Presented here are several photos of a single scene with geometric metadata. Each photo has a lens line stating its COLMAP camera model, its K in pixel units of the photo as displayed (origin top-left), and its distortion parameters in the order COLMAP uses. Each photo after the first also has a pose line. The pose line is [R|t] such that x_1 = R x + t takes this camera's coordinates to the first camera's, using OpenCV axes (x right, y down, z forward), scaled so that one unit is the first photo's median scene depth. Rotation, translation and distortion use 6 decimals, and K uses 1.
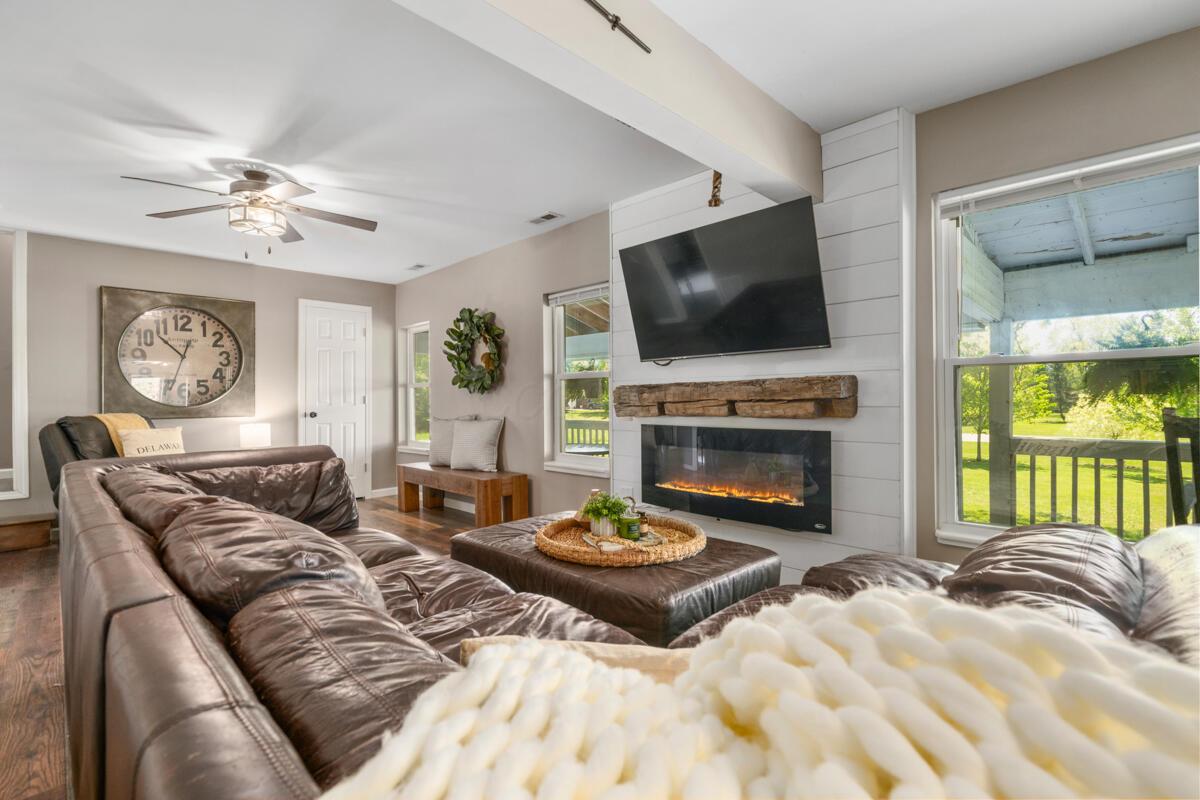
lens RADIAL K [[552.1, 0, 600.0], [0, 552.1, 400.0], [0, 0, 1]] dist [0.002594, 0.000275]
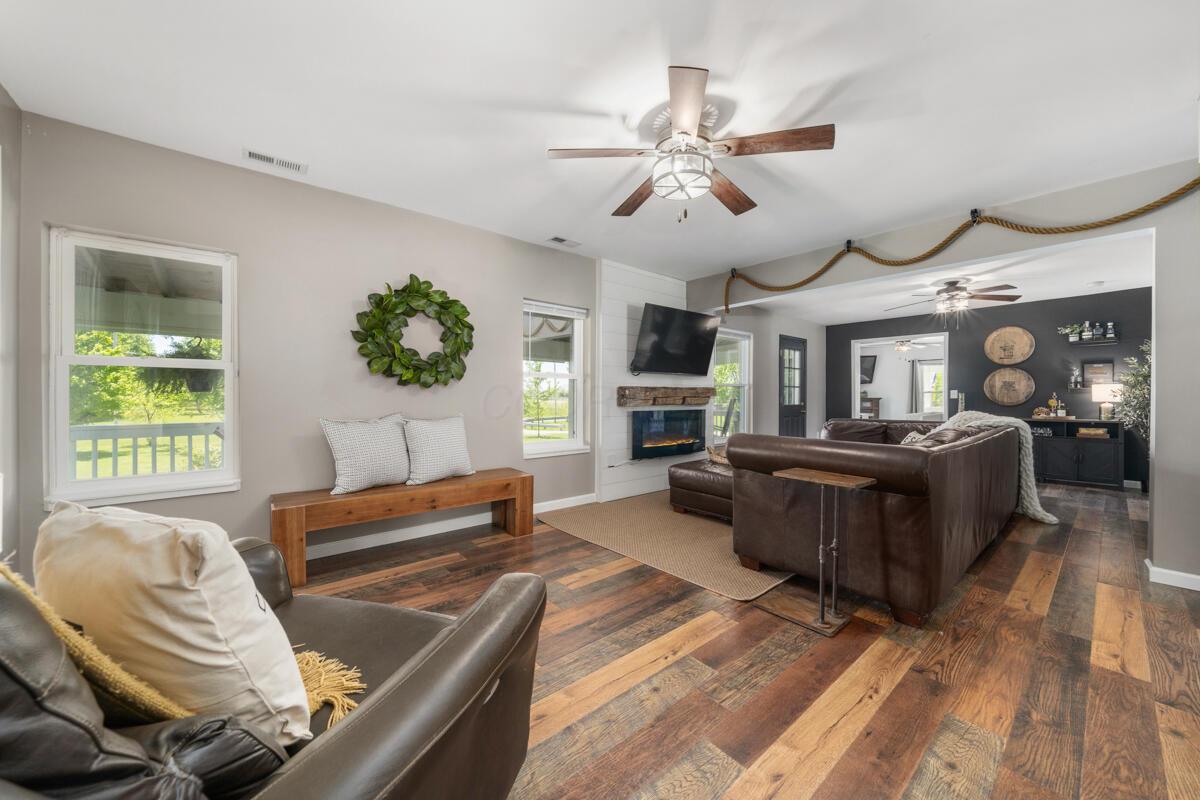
lens RADIAL K [[435.0, 0, 600.0], [0, 435.0, 400.0], [0, 0, 1]] dist [-0.000233, 0.000004]
pose [[0.088827, 0.001712, 0.996046, -1.268027], [-0.000264, 0.999999, -0.001696, 0.014357], [-0.996047, -0.000112, 0.088827, 1.052716]]
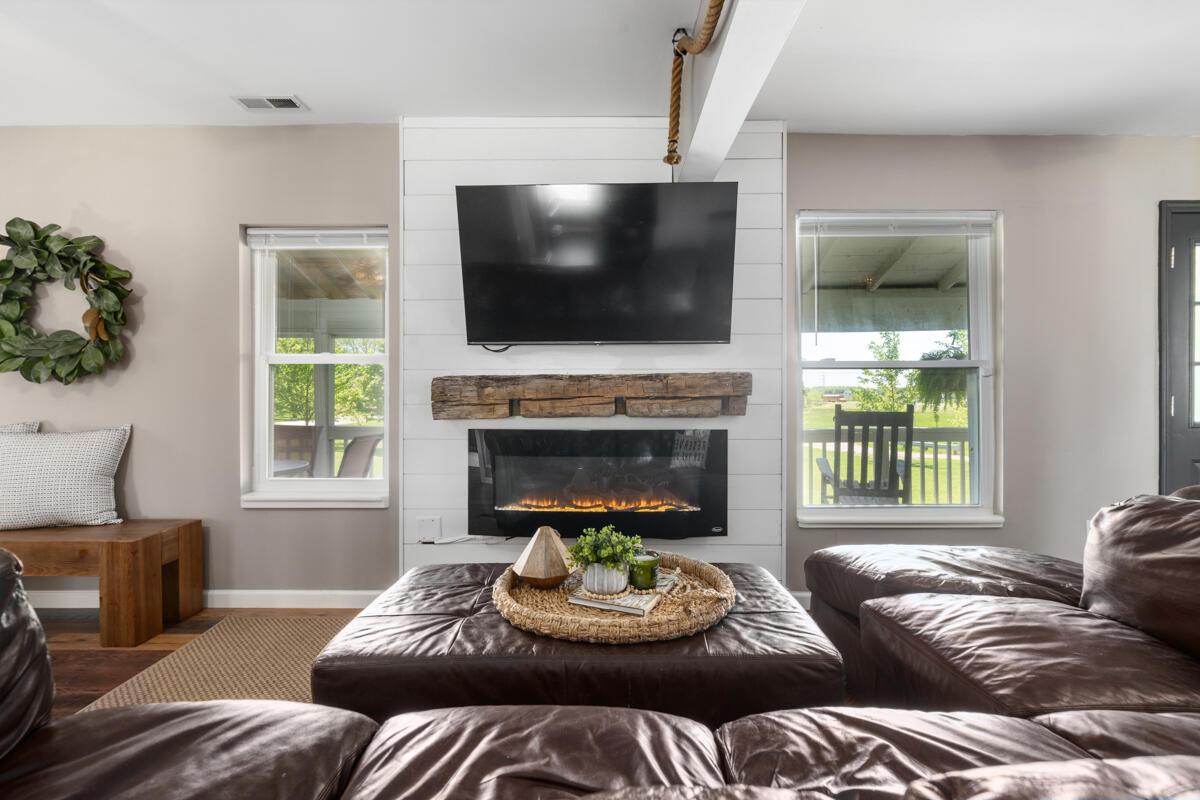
lens RADIAL K [[574.3, 0, 600.0], [0, 574.3, 400.0], [0, 0, 1]] dist [0.002586, 0.000765]
pose [[0.714691, 0.000932, 0.699440, -0.362299], [-0.004216, 0.999987, 0.002975, 0.001946], [-0.699428, -0.005075, 0.714685, 0.350235]]
